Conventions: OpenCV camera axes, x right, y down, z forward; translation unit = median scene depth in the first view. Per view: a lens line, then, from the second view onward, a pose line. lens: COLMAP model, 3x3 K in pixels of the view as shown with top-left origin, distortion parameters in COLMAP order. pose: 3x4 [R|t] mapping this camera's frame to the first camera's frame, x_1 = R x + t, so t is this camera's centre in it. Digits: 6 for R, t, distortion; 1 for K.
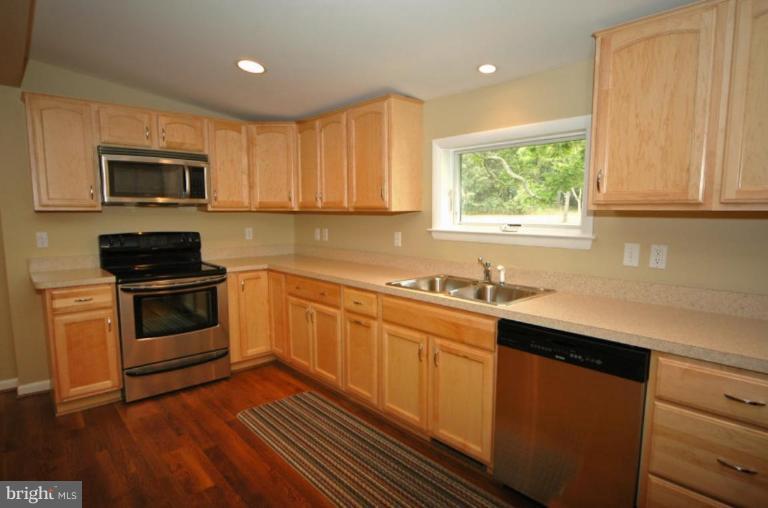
lens RADIAL K [[422.9, 0, 384.0], [0, 422.9, 254.0], [0, 0, 1]] dist [-0.000717, -0.000484]
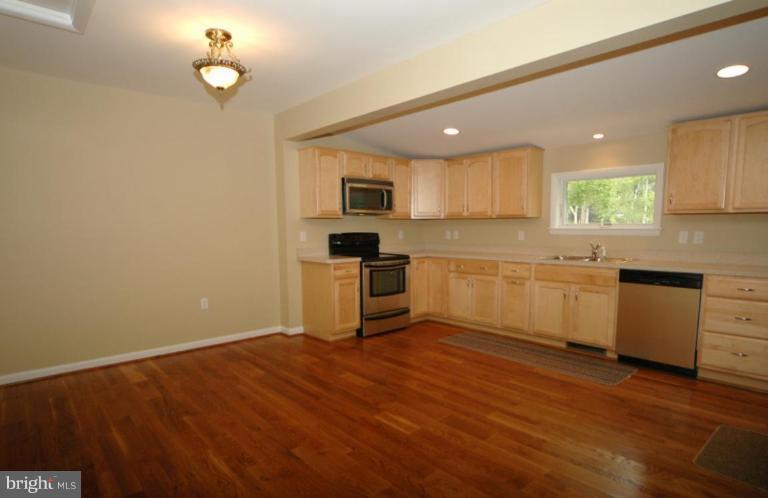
lens RADIAL K [[418.7, 0, 386.5], [0, 418.7, 261.1], [0, 0, 1]] dist [-0.000622, 0.000048]
pose [[0.999875, -0.007333, 0.013976, -0.554953], [0.007567, 0.999830, -0.016810, 0.093480], [-0.013850, 0.016914, 0.999761, -0.613724]]
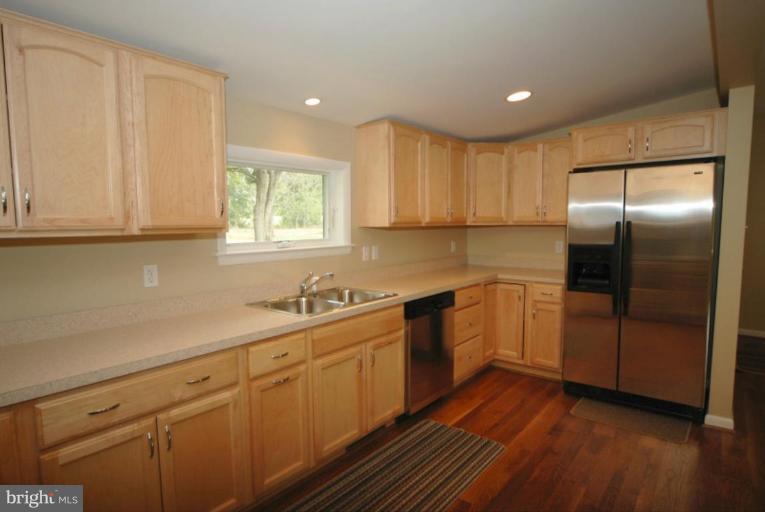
lens RADIAL K [[419.4, 0, 382.5], [0, 419.4, 256.0], [0, 0, 1]] dist [-0.038794, -0.000033]
pose [[-0.140149, -0.075165, 0.987273, -0.731063], [0.117119, 0.988856, 0.091911, -0.094063], [-0.983179, 0.128510, -0.129784, 0.829042]]
